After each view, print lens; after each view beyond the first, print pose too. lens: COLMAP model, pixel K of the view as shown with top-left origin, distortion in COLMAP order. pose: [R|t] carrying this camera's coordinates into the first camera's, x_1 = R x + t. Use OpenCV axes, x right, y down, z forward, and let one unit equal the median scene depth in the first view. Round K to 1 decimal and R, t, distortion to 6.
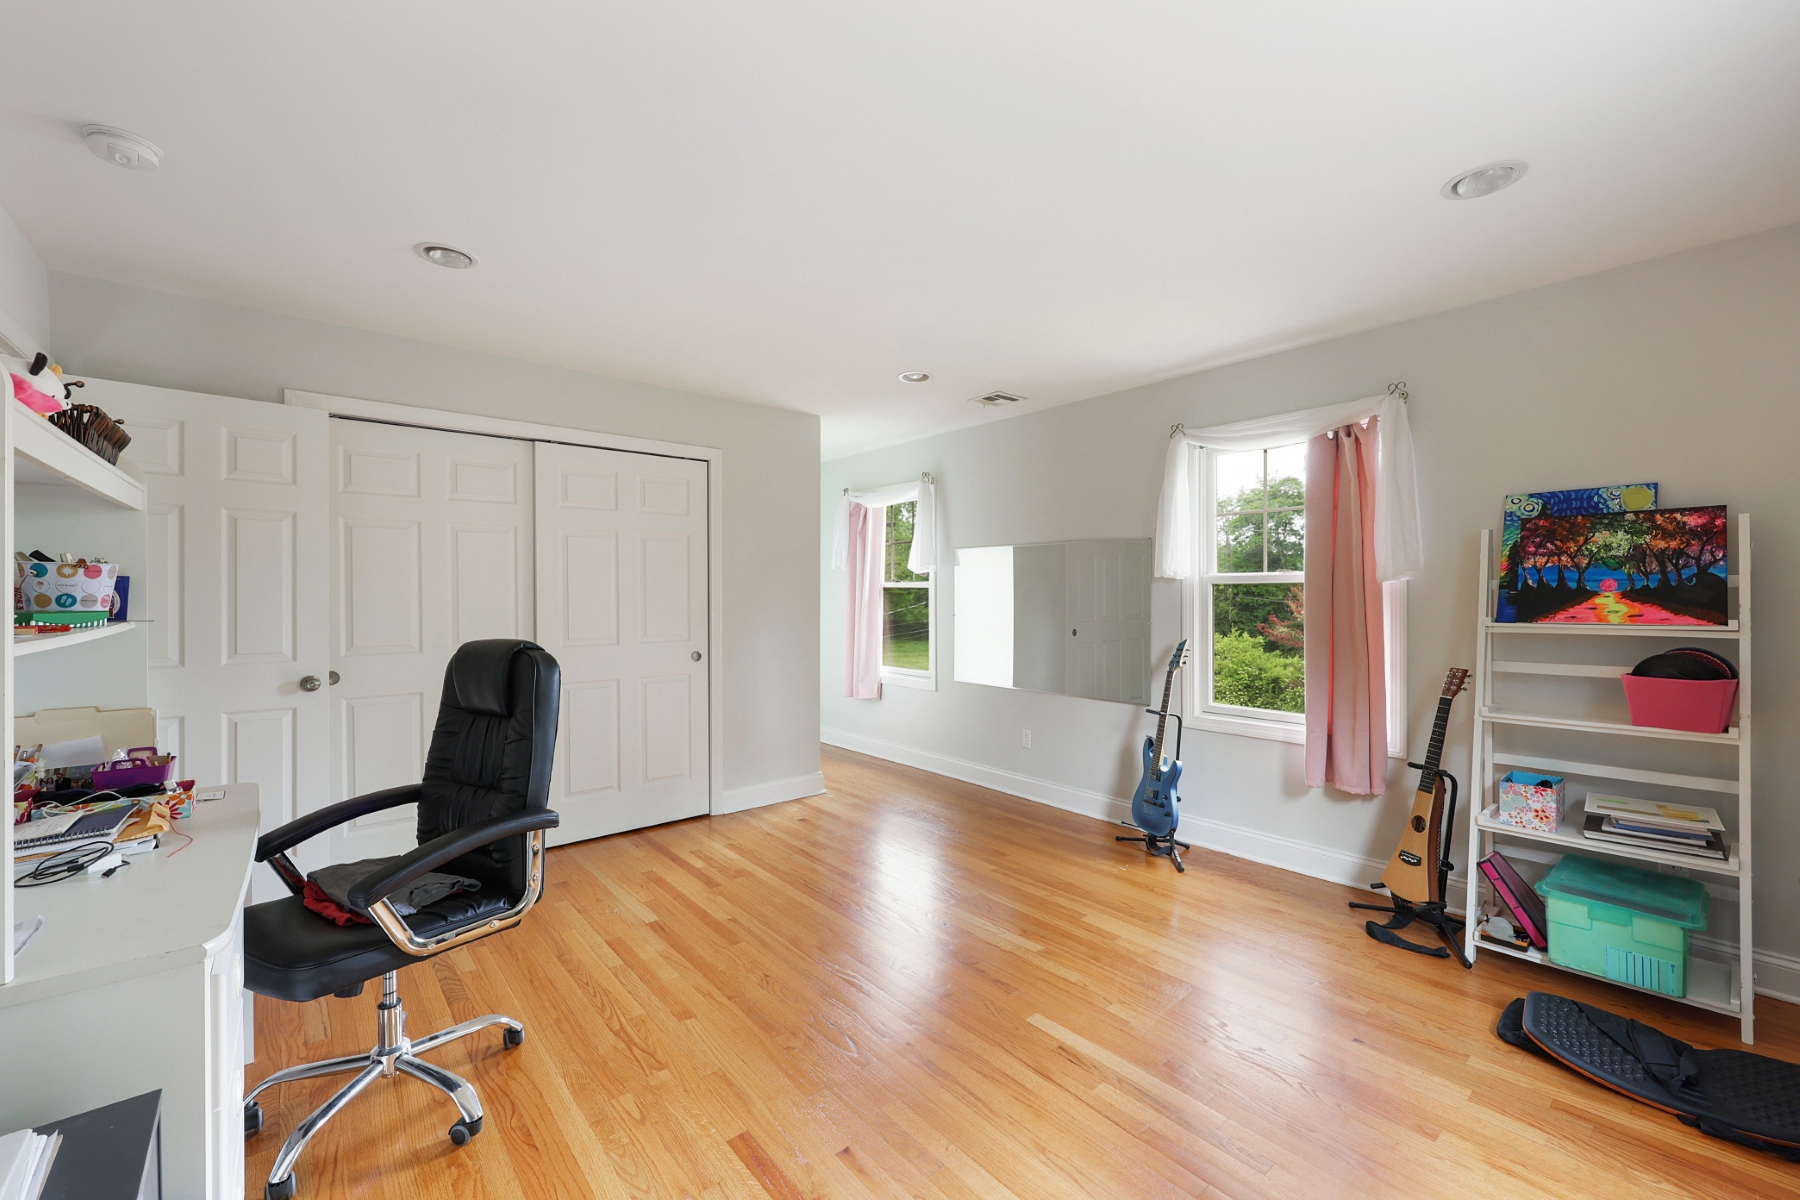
lens RADIAL K [[723.8, 0, 900.0], [0, 723.8, 600.0], [0, 0, 1]] dist [0.002595, 0.000258]
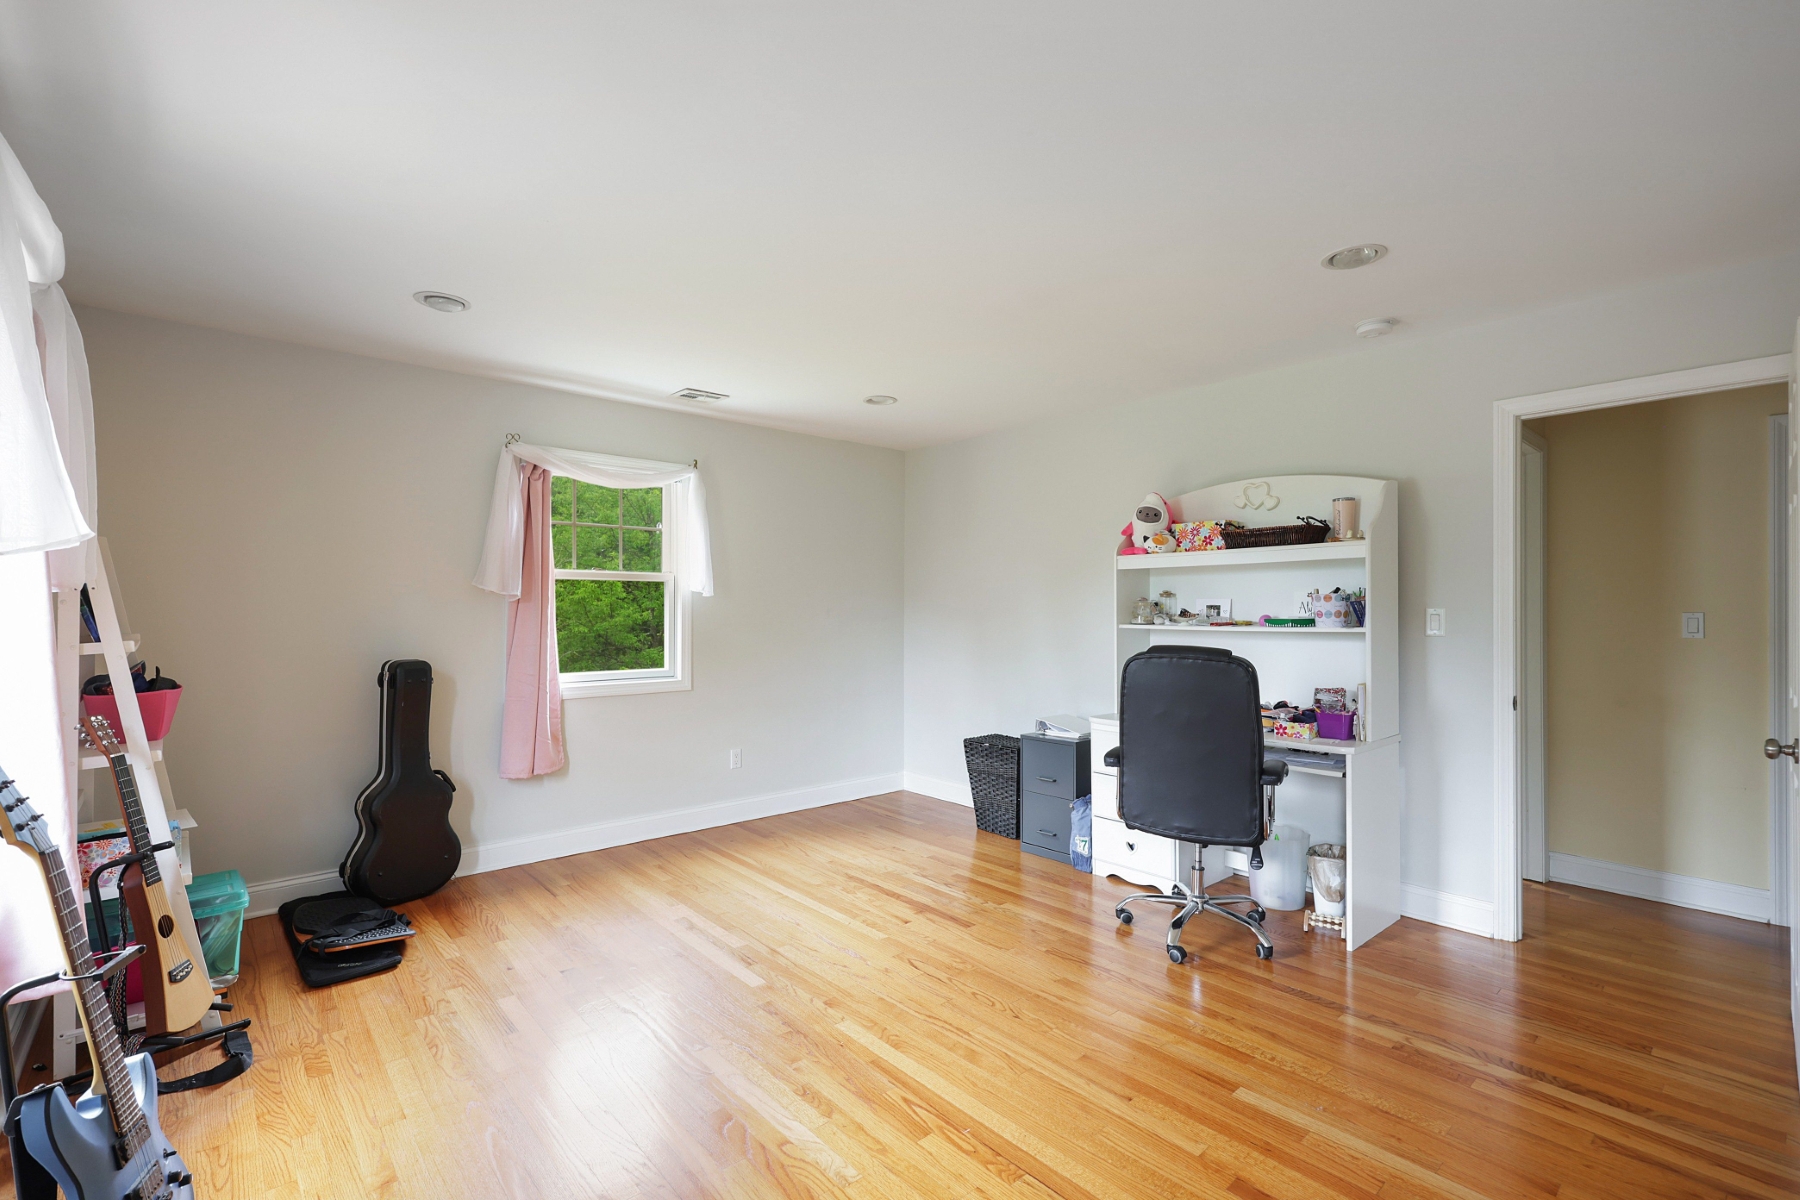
lens RADIAL K [[787.2, 0, 900.0], [0, 787.2, 600.0], [0, 0, 1]] dist [0.011133, -0.000259]
pose [[-0.999509, -0.001942, -0.031283, 0.001645], [-0.001751, 0.999980, -0.006139, -0.016825], [0.031294, -0.006081, -0.999492, 2.119867]]
